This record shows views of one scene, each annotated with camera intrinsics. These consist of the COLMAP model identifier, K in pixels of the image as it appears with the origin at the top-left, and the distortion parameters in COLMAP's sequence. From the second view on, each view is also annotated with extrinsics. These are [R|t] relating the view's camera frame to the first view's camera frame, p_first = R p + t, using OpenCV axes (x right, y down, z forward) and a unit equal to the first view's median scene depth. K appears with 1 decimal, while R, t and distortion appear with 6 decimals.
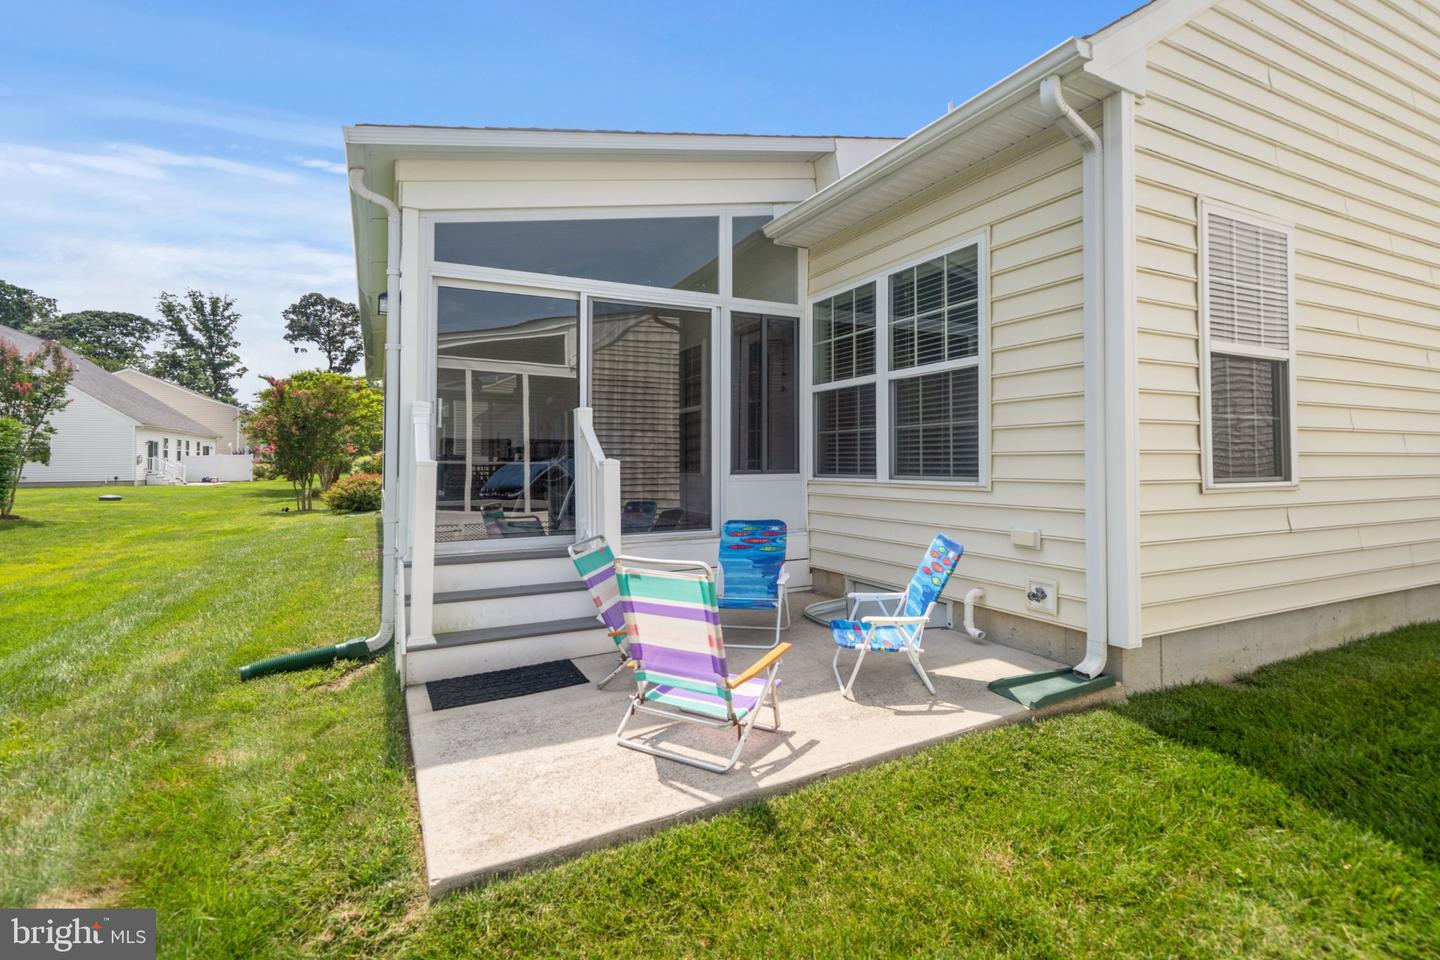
lens RADIAL K [[676.2, 0, 603.6], [0, 676.2, 451.2], [0, 0, 1]] dist [-0.000075, 0.000870]
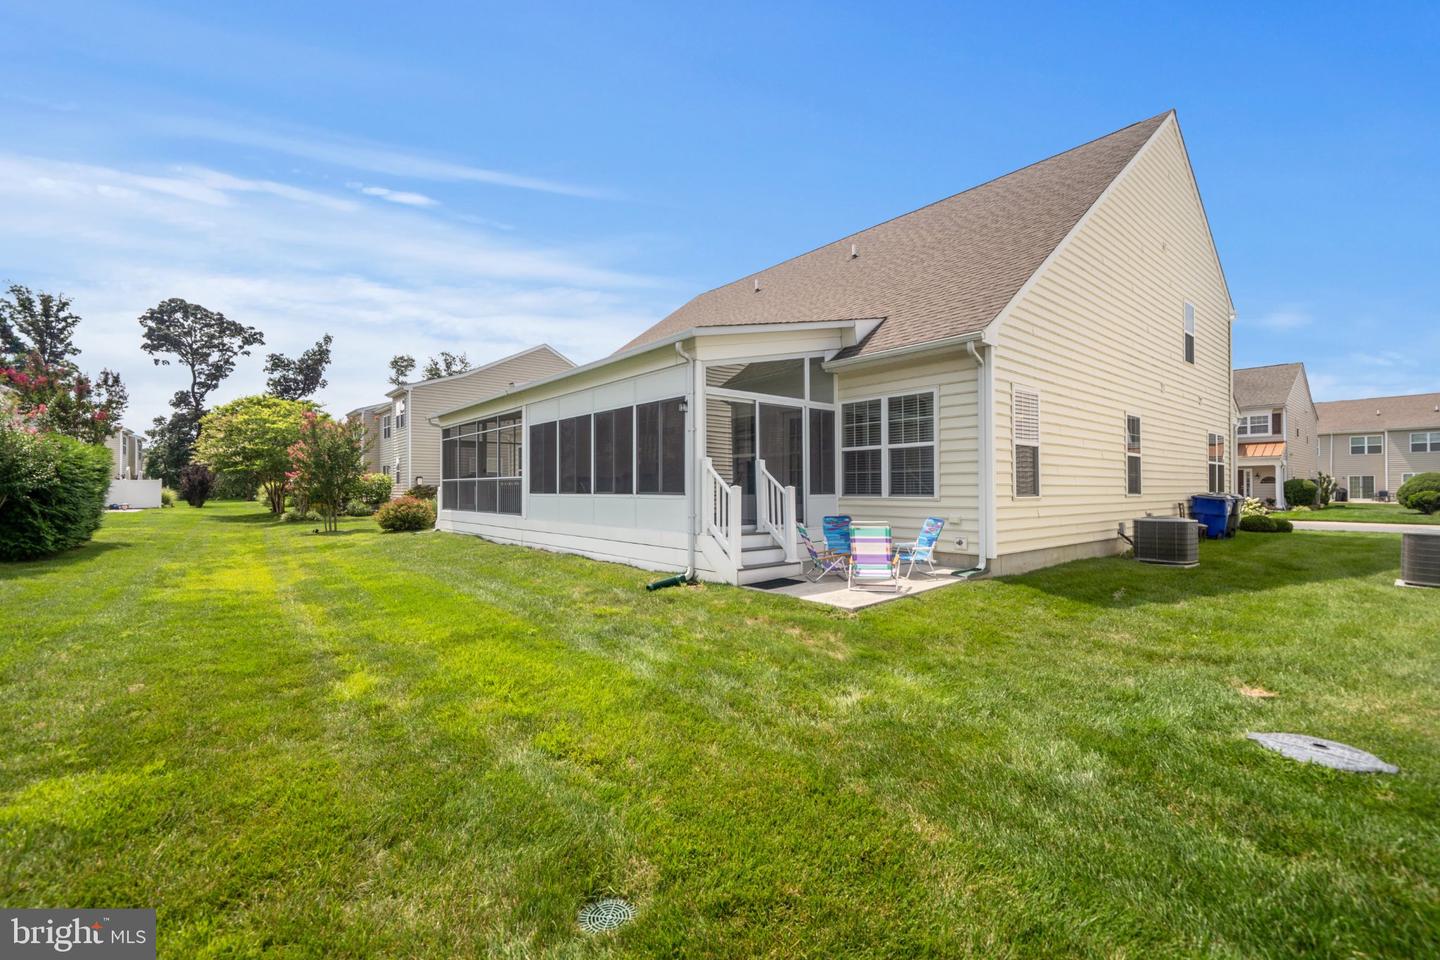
lens RADIAL K [[627.8, 0, 720.0], [0, 627.8, 480.0], [0, 0, 1]] dist [0.000070, -0.000033]
pose [[0.943310, 0.007093, 0.331838, -0.726150], [-0.007541, 0.999972, 0.000061, -0.005104], [-0.331829, -0.002560, 0.943336, -0.665785]]
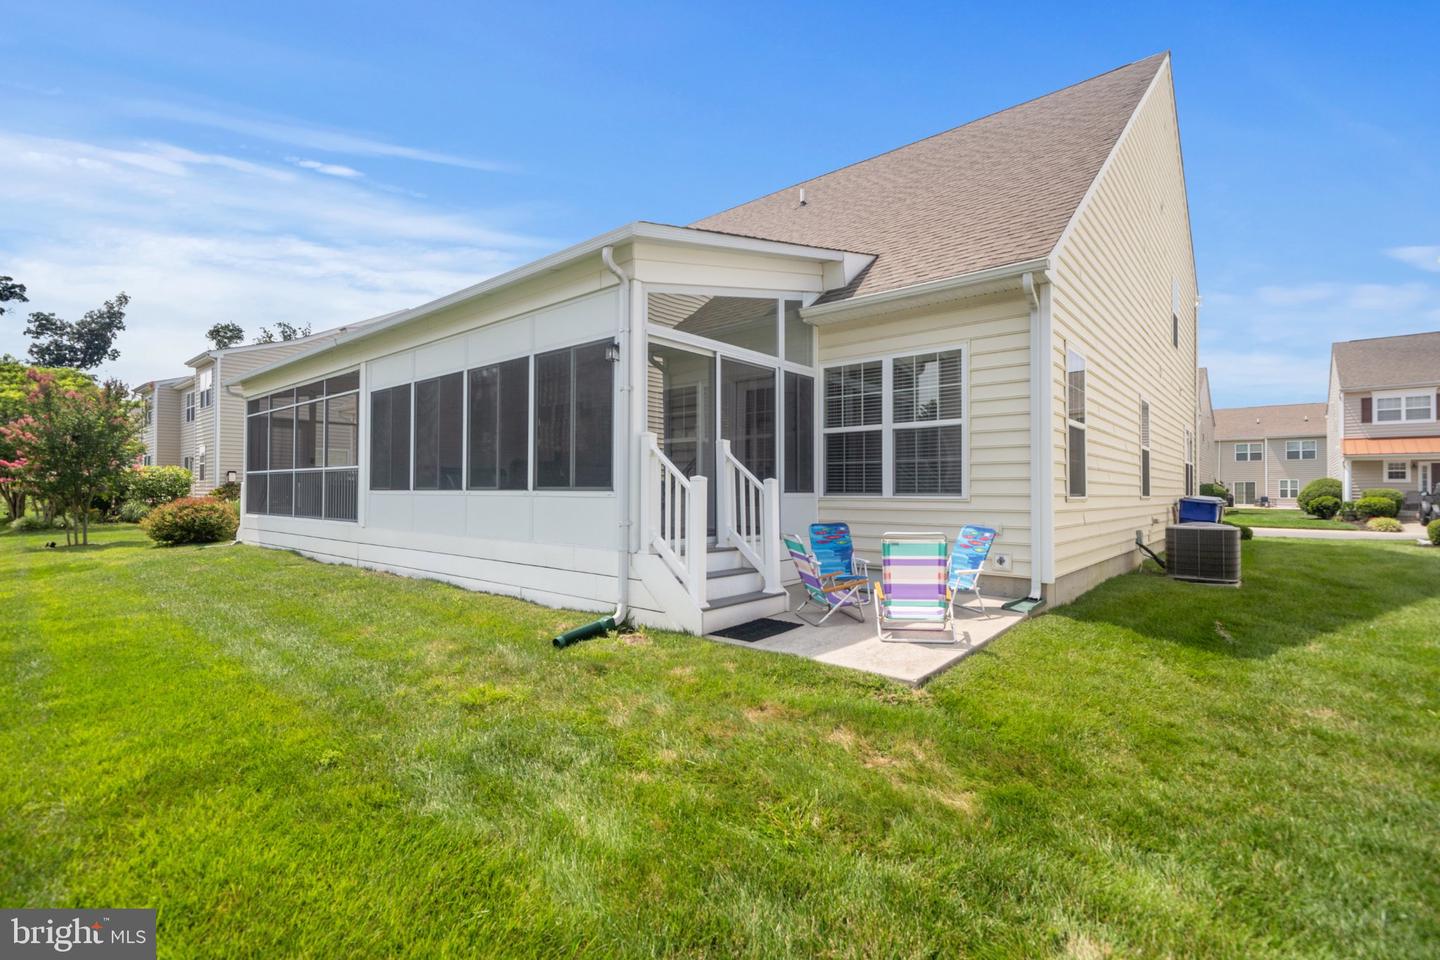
lens RADIAL K [[719.0, 0, 720.0], [0, 719.0, 480.0], [0, 0, 1]] dist [0.009624, 0.000169]
pose [[0.889688, 0.013889, 0.456358, -0.659063], [-0.014609, 0.999891, -0.001951, 0.016102], [-0.456335, -0.004931, 0.889794, -0.243918]]
